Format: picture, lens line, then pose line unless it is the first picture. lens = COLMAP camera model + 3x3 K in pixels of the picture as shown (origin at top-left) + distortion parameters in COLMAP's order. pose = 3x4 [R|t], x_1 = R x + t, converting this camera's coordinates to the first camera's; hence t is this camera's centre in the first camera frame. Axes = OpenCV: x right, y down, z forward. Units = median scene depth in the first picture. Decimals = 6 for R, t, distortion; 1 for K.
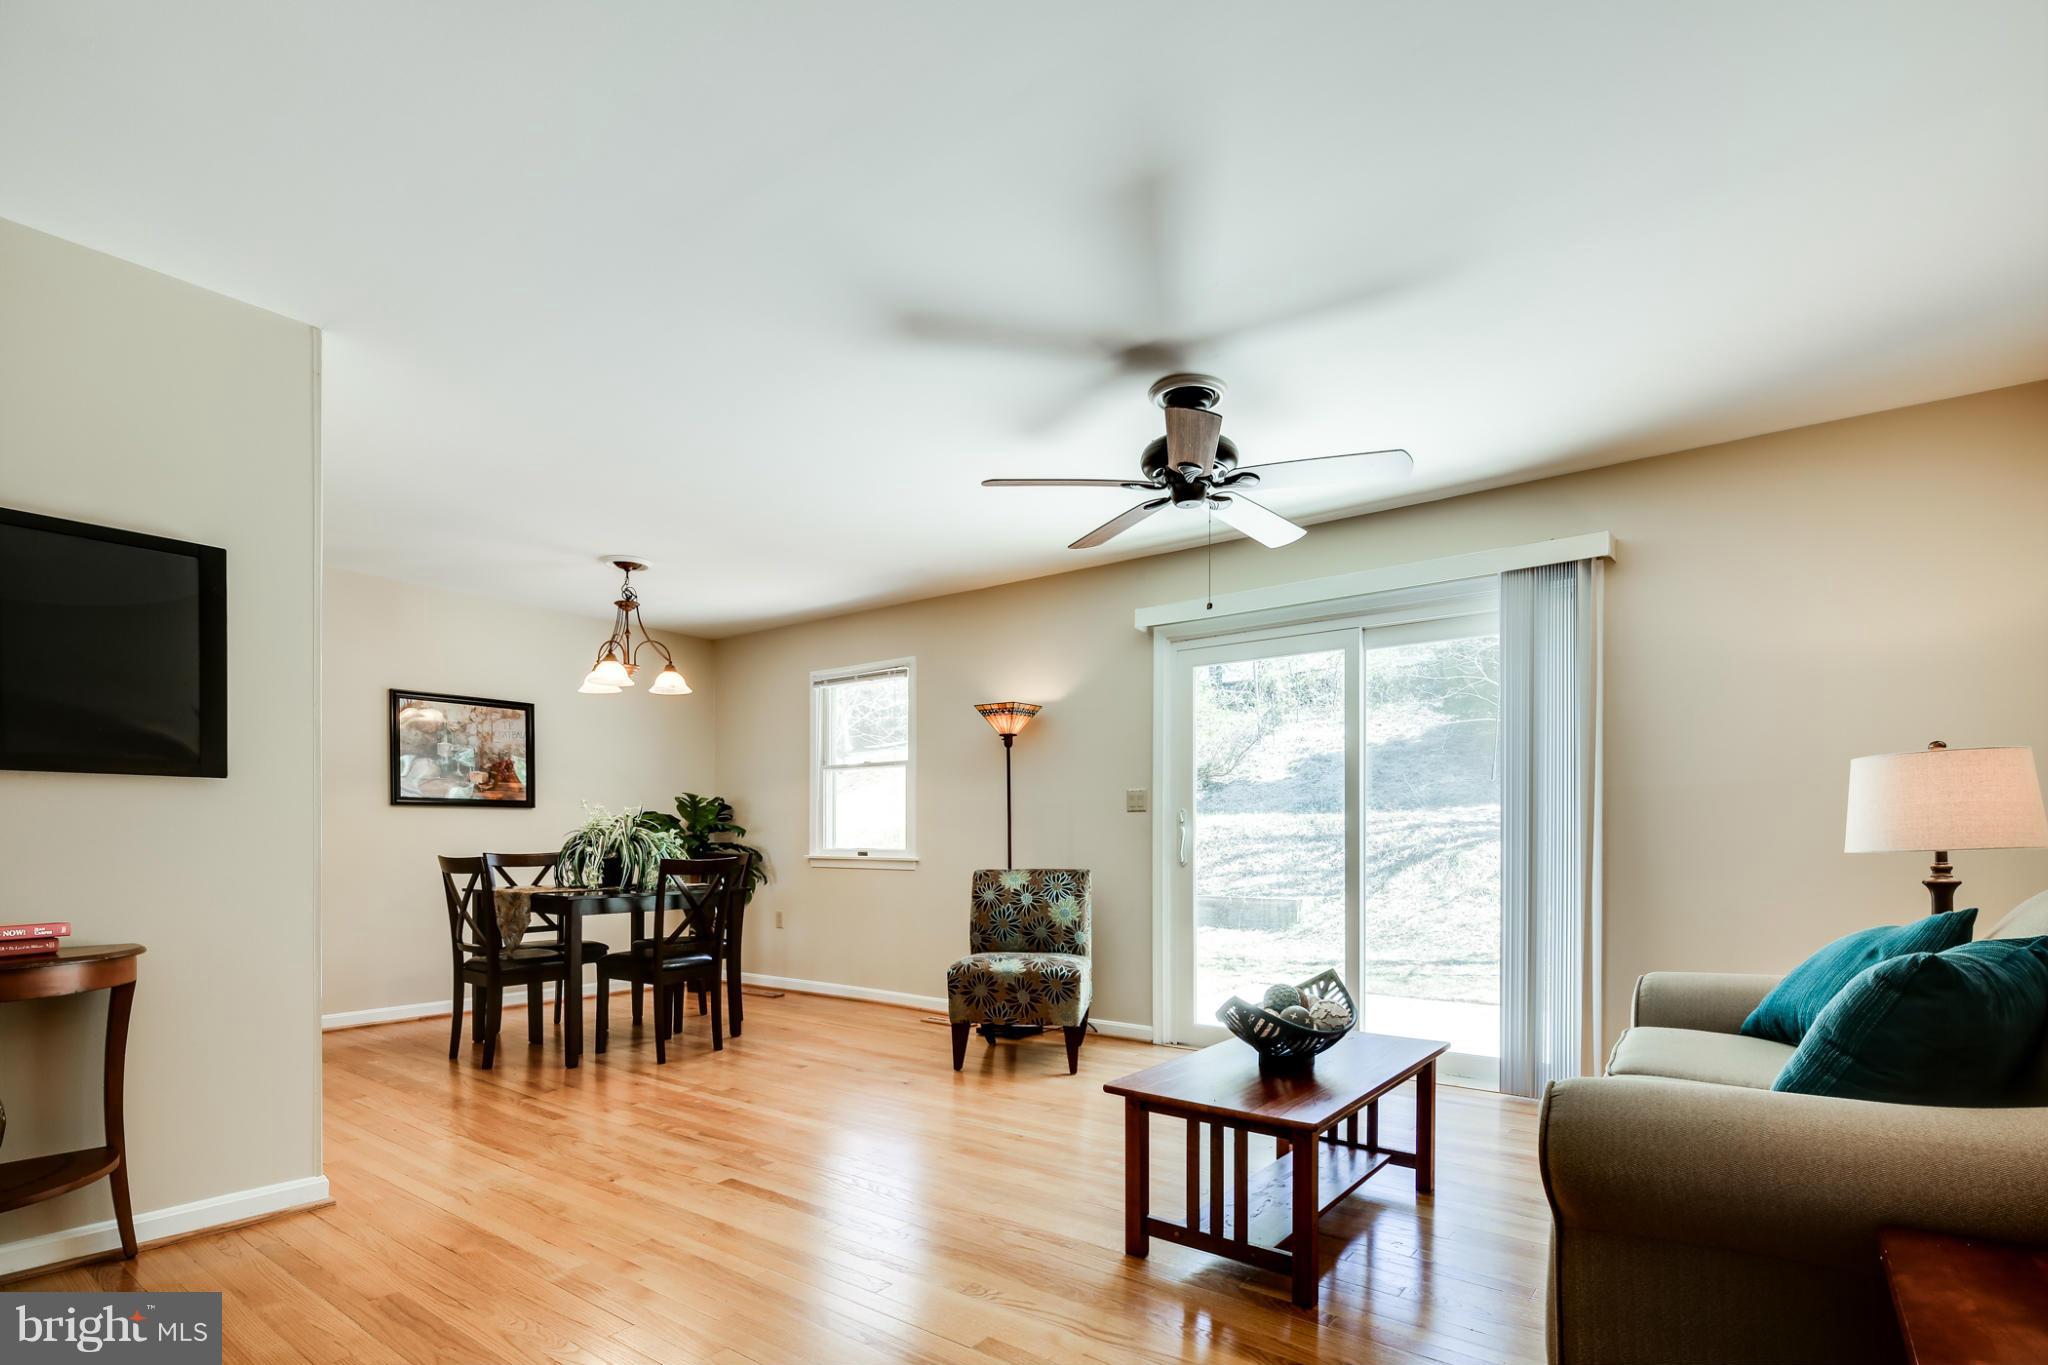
lens RADIAL K [[992.3, 0, 1024.6], [0, 992.3, 862.0], [0, 0, 1]] dist [-0.003606, -0.001024]
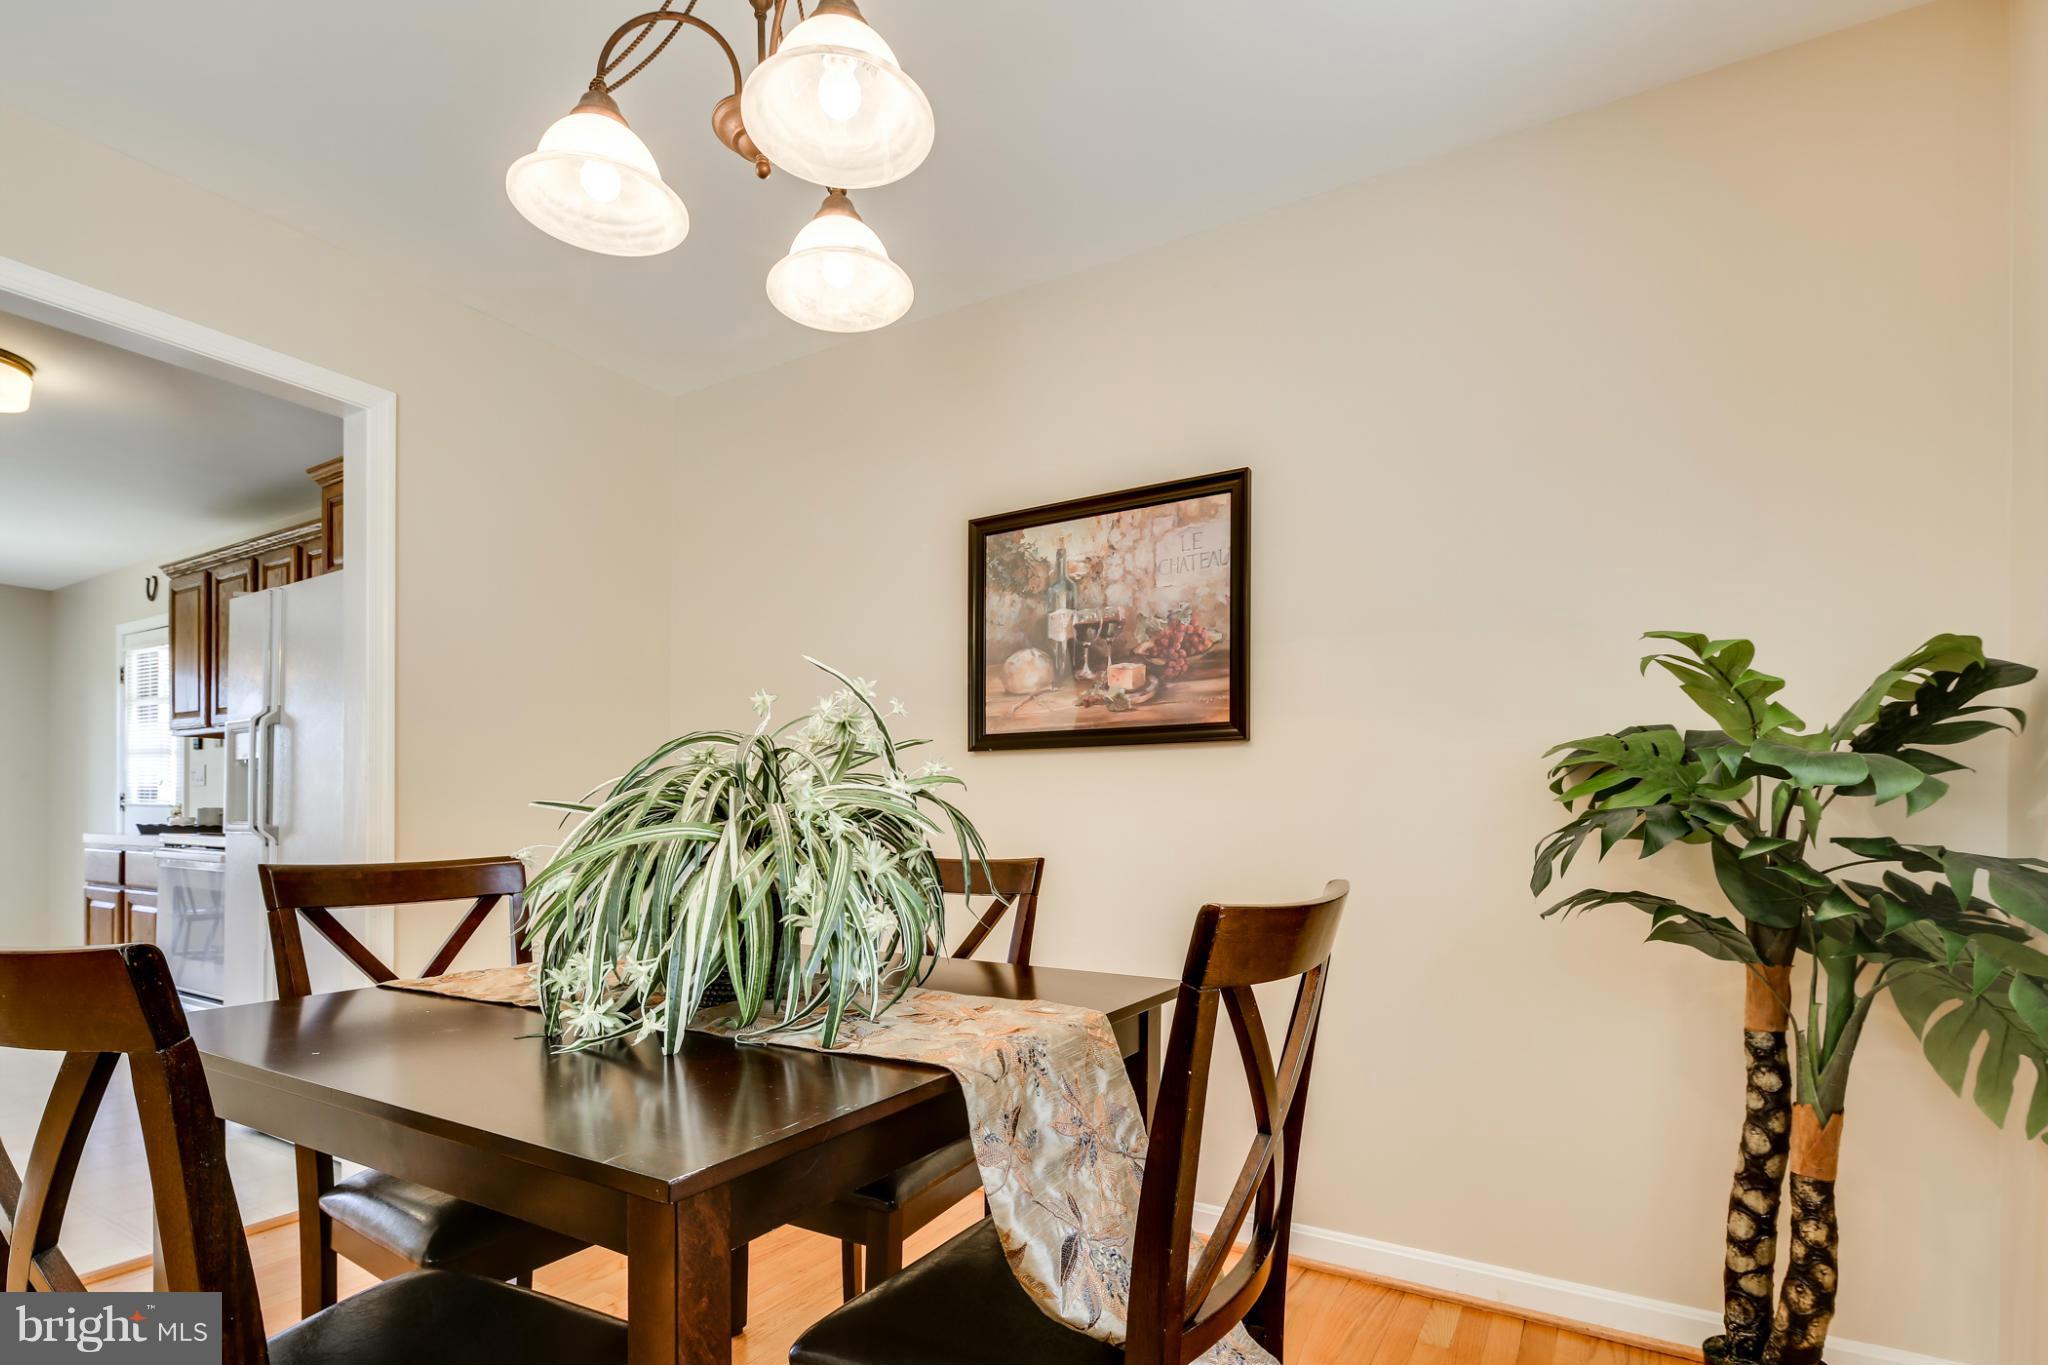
lens RADIAL K [[982.1, 0, 1025.8], [0, 982.1, 828.6], [0, 0, 1]] dist [-0.001447, -0.000381]
pose [[0.109893, 0.009740, -0.993896, -0.137476], [-0.030526, 0.999513, 0.006419, -0.021879], [0.993475, 0.029634, 0.110137, 0.974704]]
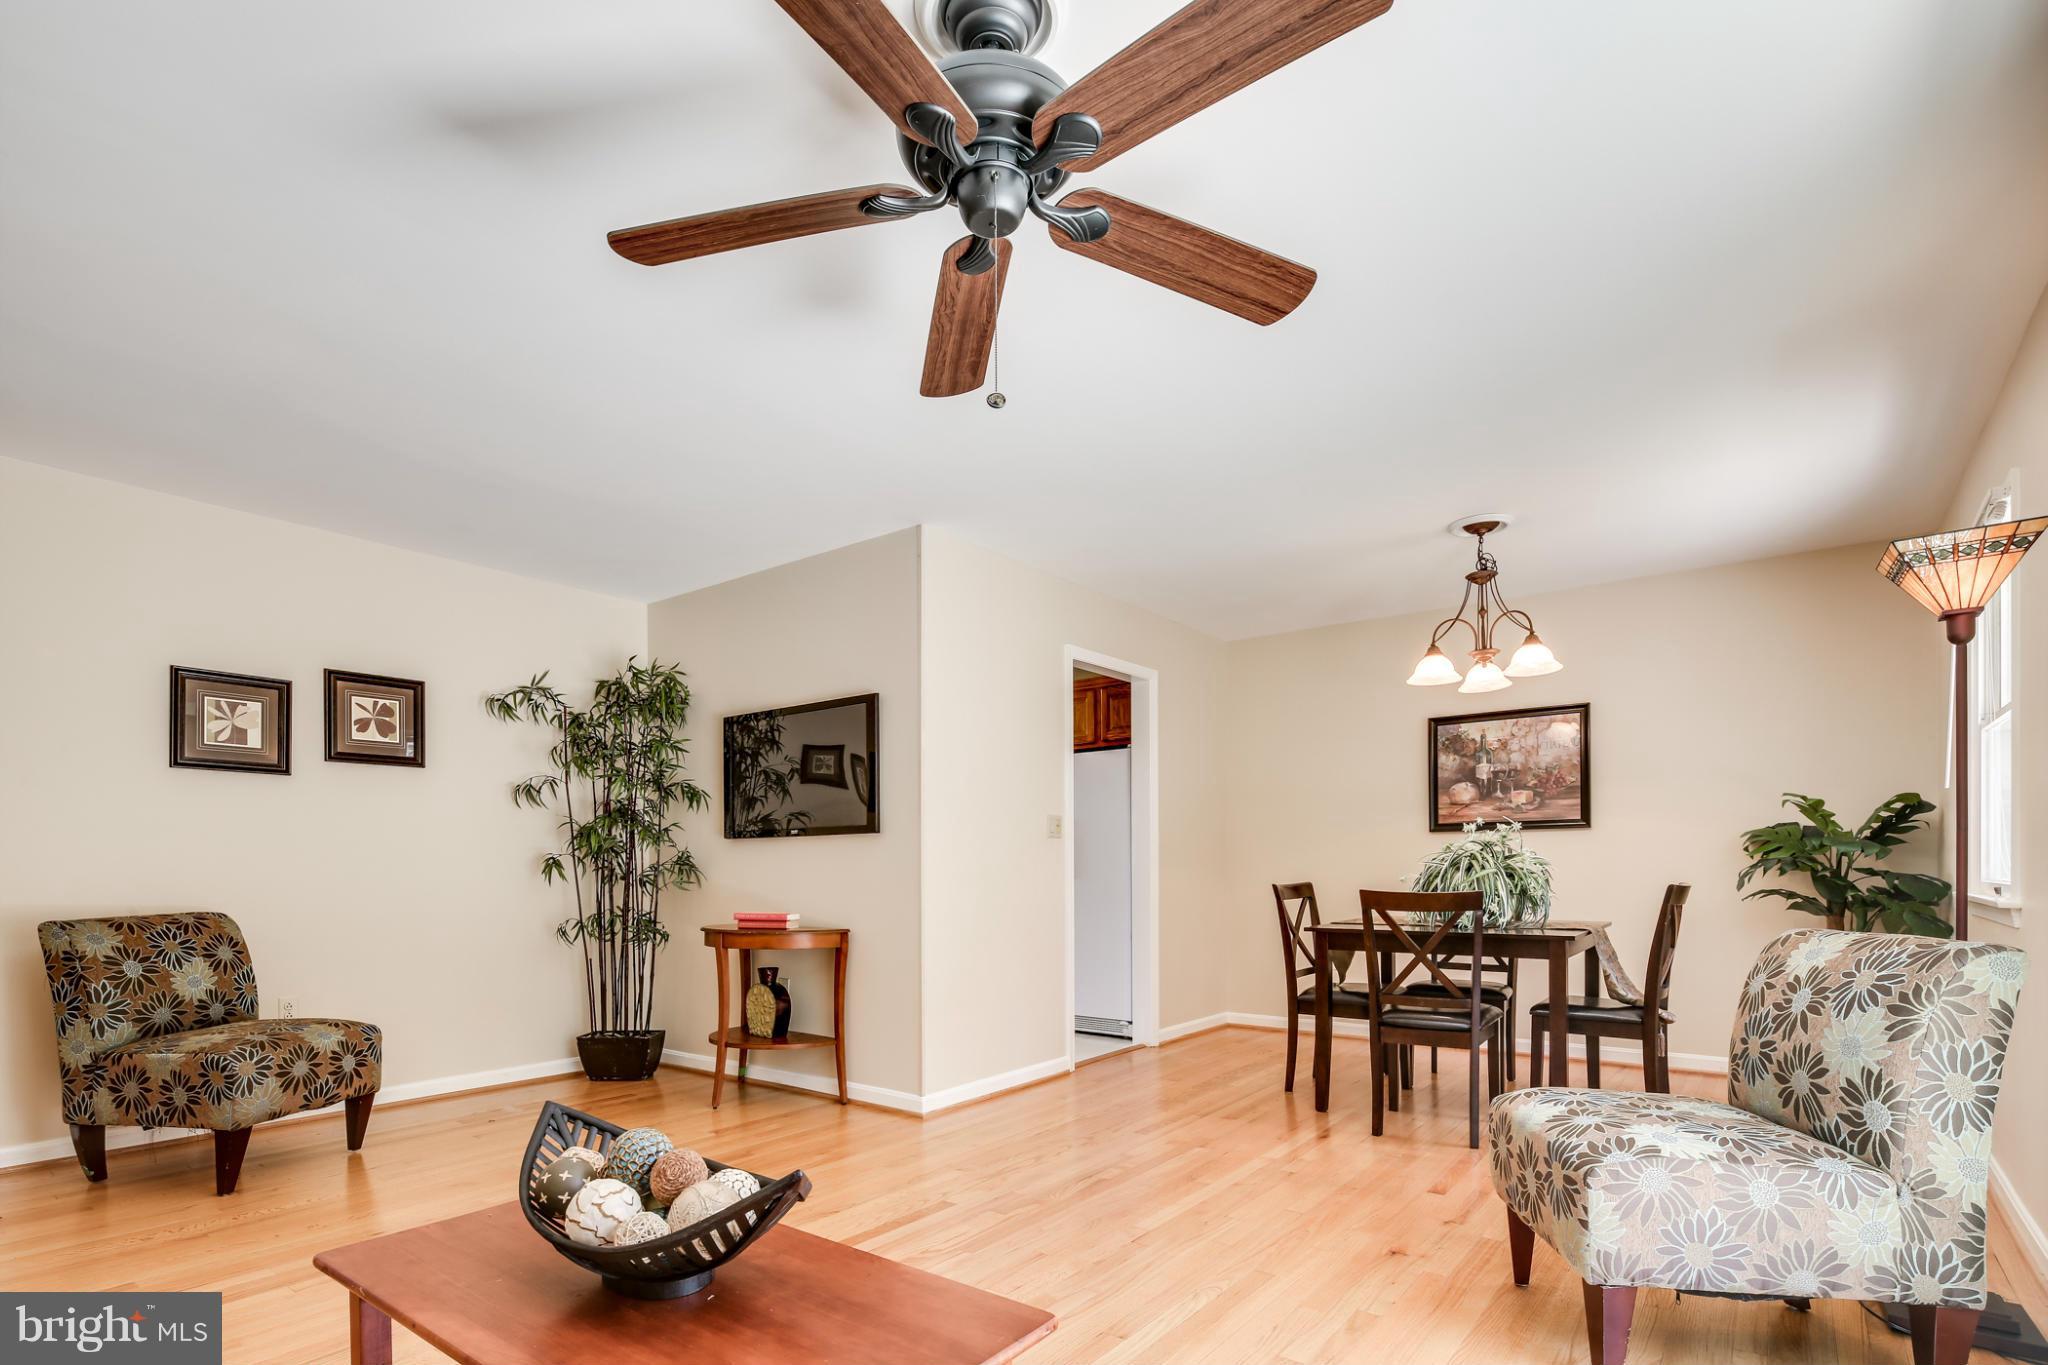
lens RADIAL K [[992.3, 0, 1024.6], [0, 992.3, 862.0], [0, 0, 1]] dist [-0.003606, -0.001024]
pose [[-0.014714, -0.003832, -0.999884, 0.388573], [-0.018211, 0.999828, -0.003564, -0.015141], [0.999726, 0.018156, -0.014782, 0.598242]]
